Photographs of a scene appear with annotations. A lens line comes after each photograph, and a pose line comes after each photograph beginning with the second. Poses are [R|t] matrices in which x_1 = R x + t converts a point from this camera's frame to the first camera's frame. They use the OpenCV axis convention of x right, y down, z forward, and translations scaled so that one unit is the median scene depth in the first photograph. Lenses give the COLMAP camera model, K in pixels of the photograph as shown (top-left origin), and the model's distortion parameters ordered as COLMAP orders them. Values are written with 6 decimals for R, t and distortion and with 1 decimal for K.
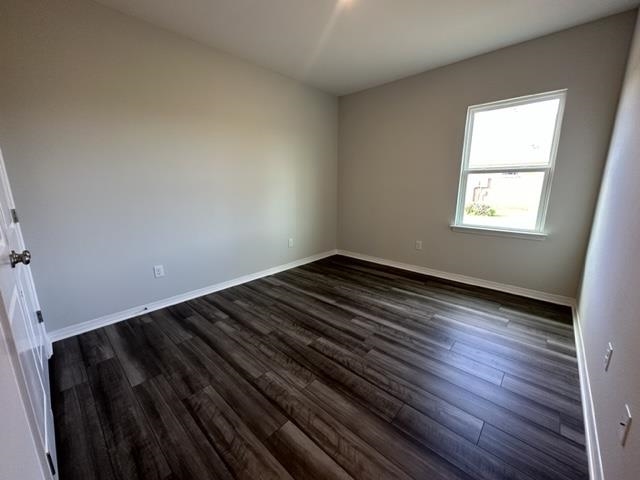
lens RADIAL K [[254.6, 0, 320.0], [0, 254.6, 240.0], [0, 0, 1]] dist [-0.002773, 0.000165]
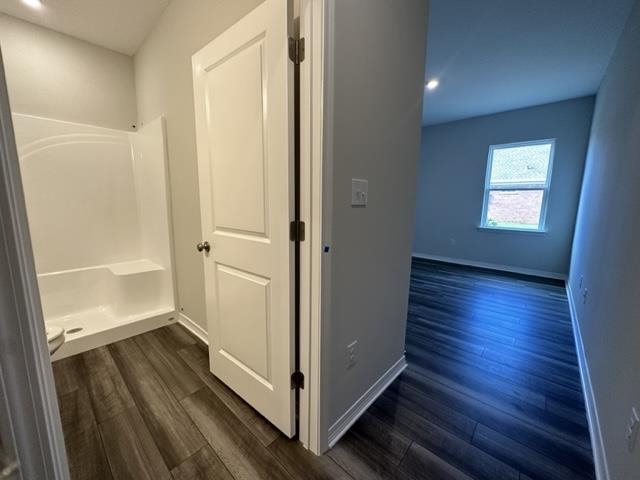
lens RADIAL K [[254.6, 0, 320.0], [0, 254.6, 240.0], [0, 0, 1]] dist [-0.002773, 0.000165]
pose [[0.999958, 0.006568, 0.006366, -0.421862], [-0.006170, 0.998138, -0.060690, 0.121442], [-0.006753, 0.060648, 0.998136, -0.450813]]
